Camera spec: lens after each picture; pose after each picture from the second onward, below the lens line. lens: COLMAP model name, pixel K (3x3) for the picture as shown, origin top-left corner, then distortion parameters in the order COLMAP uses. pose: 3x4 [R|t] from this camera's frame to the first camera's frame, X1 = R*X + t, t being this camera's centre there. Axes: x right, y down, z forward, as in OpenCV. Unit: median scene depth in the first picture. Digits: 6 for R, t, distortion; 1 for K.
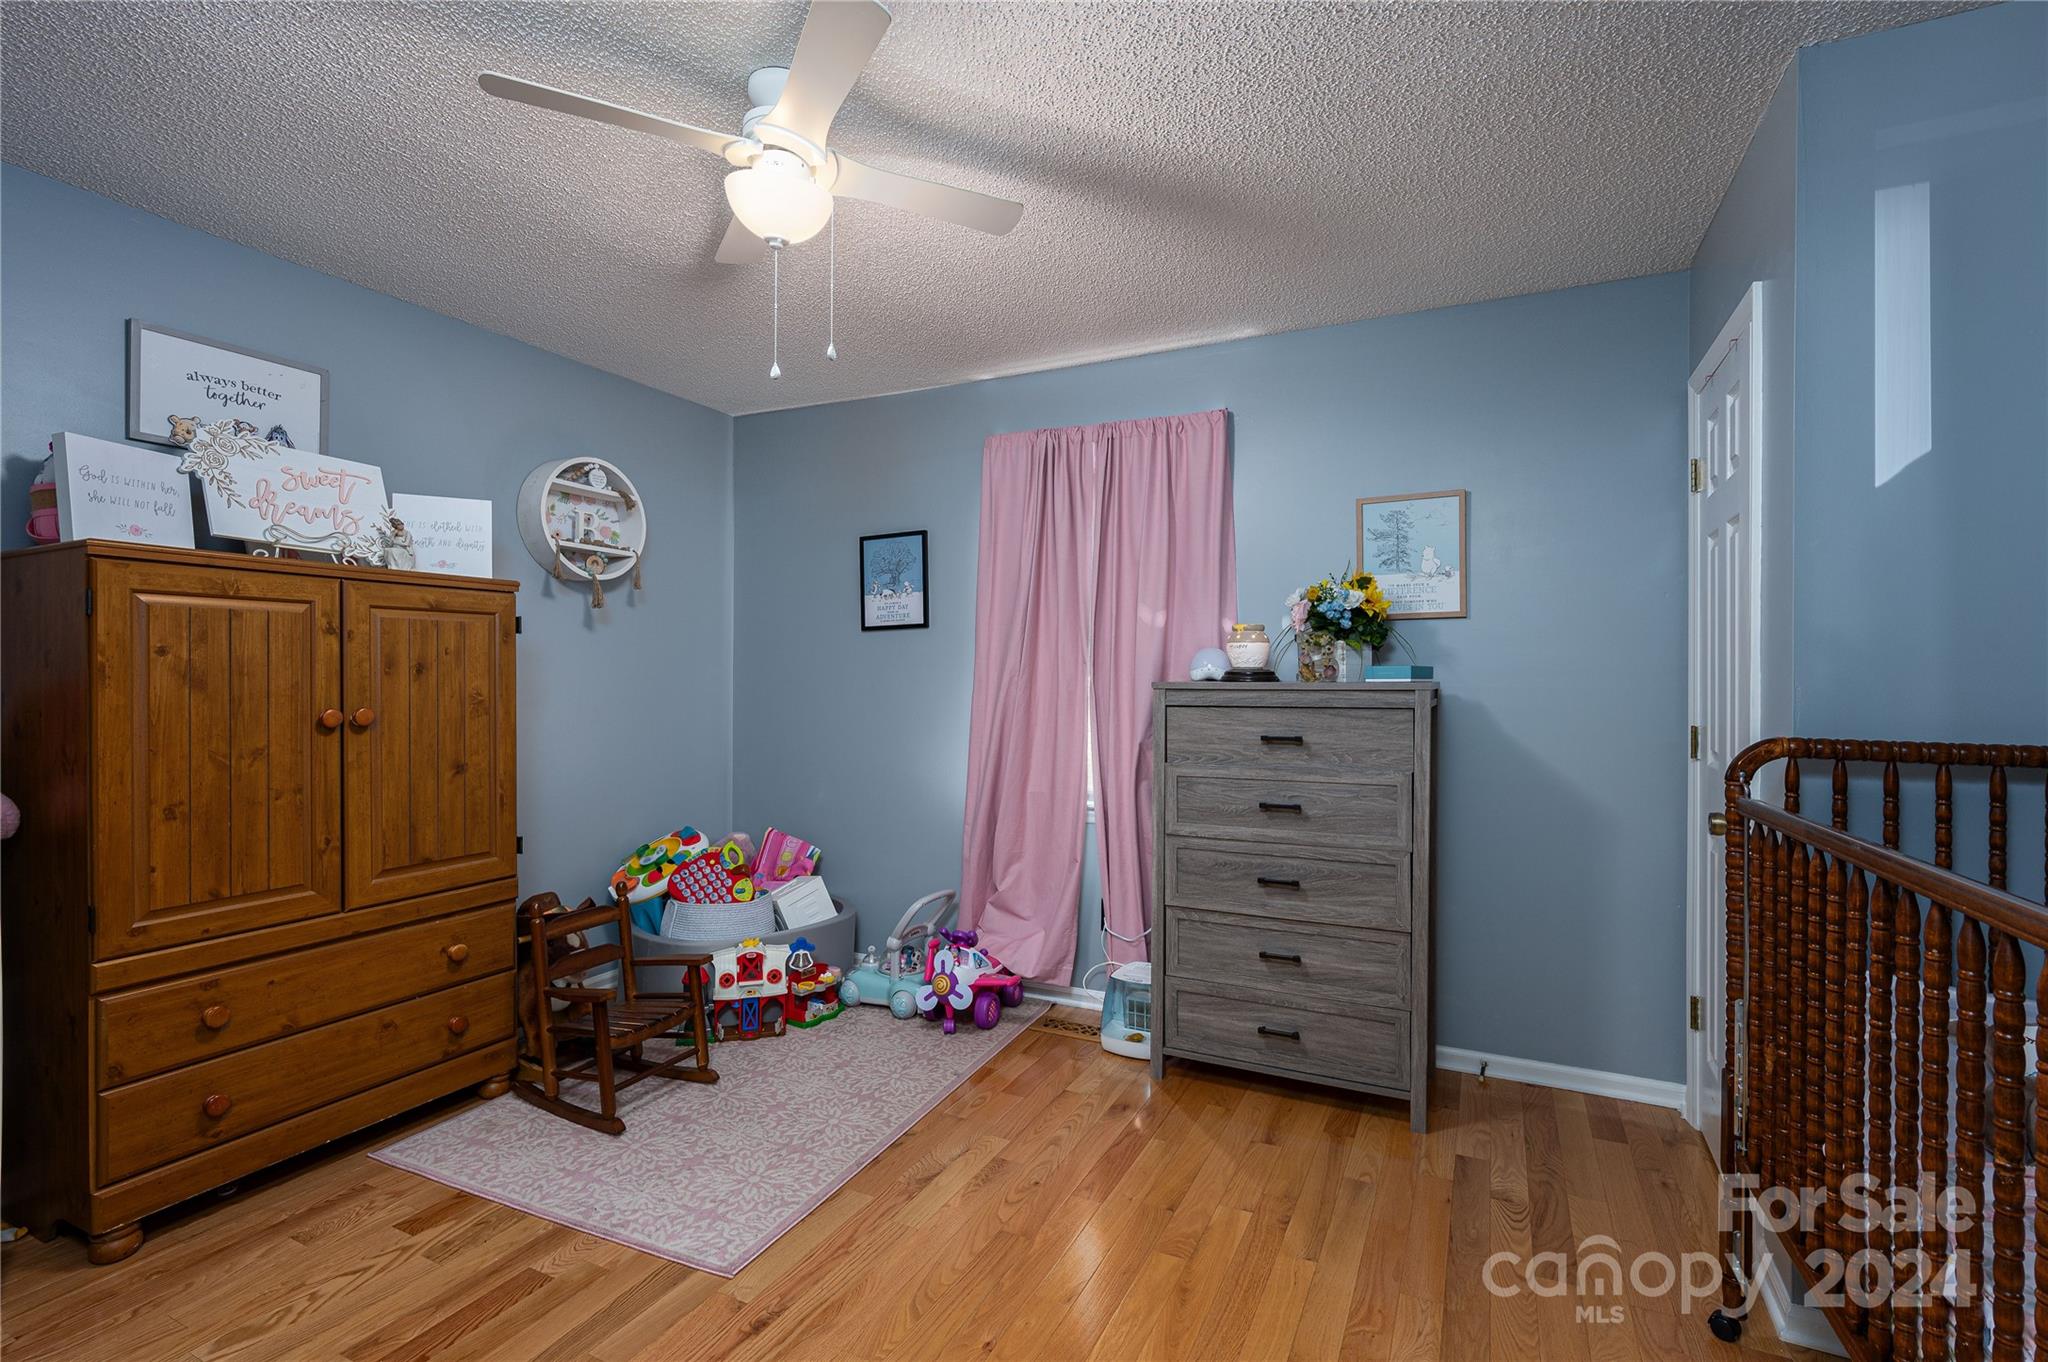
lens RADIAL K [[951.9, 0, 1038.1], [0, 951.9, 674.8], [0, 0, 1]] dist [0.001357, 0.000566]
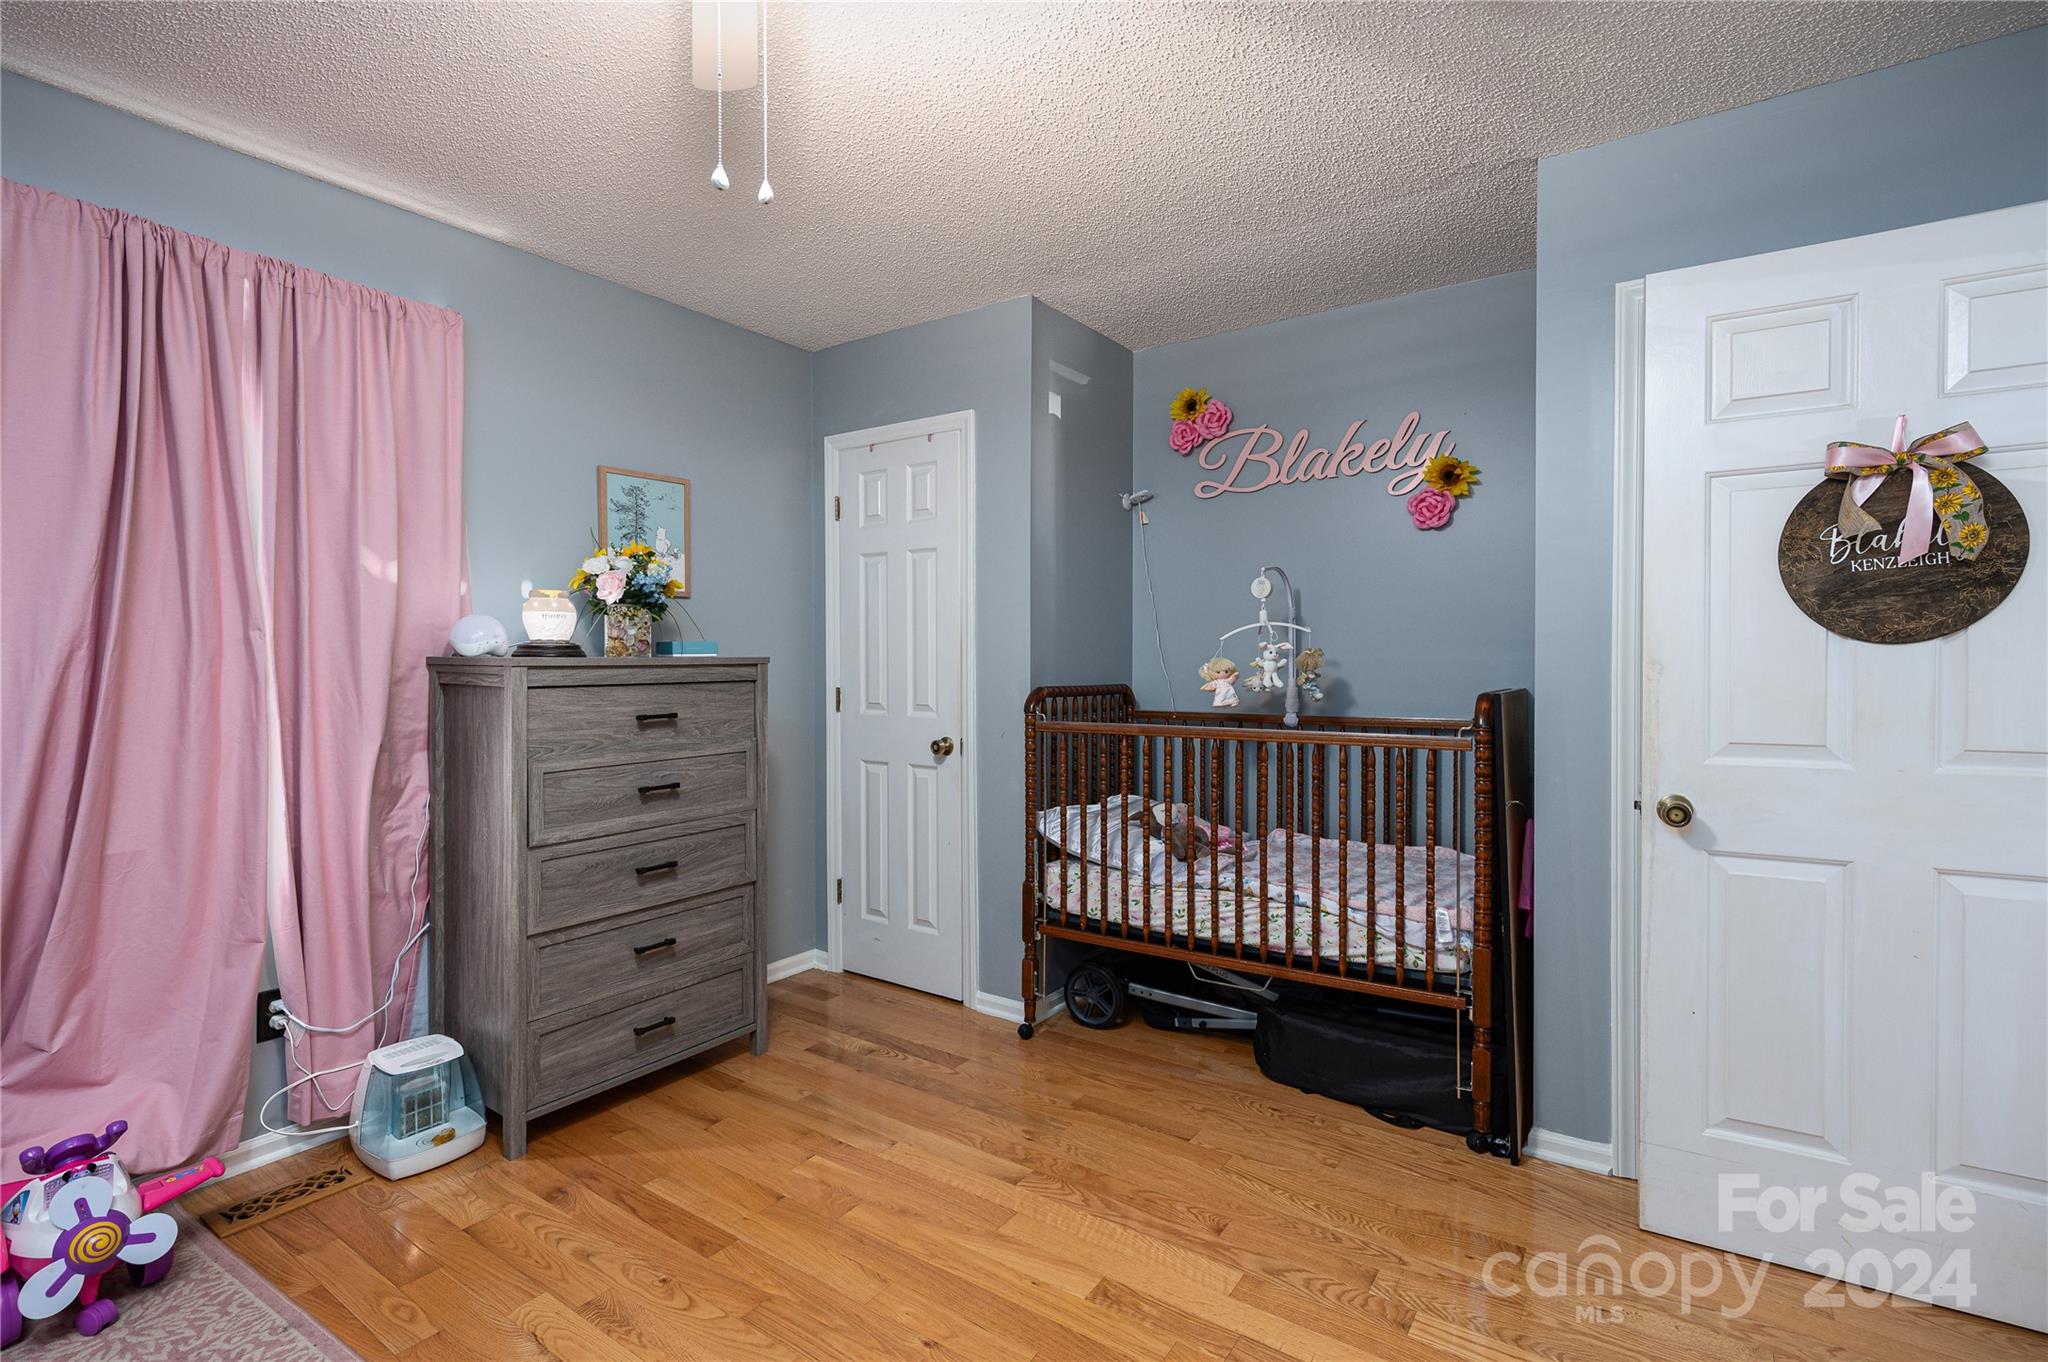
lens RADIAL K [[951.9, 0, 1040.6], [0, 951.9, 679.4], [0, 0, 1]] dist [0.001357, 0.000566]
pose [[0.136384, -0.025330, 0.990332, -0.615713], [-0.003015, 0.999658, 0.025984, 0.003869], [-0.990651, -0.006530, 0.136261, 0.479812]]
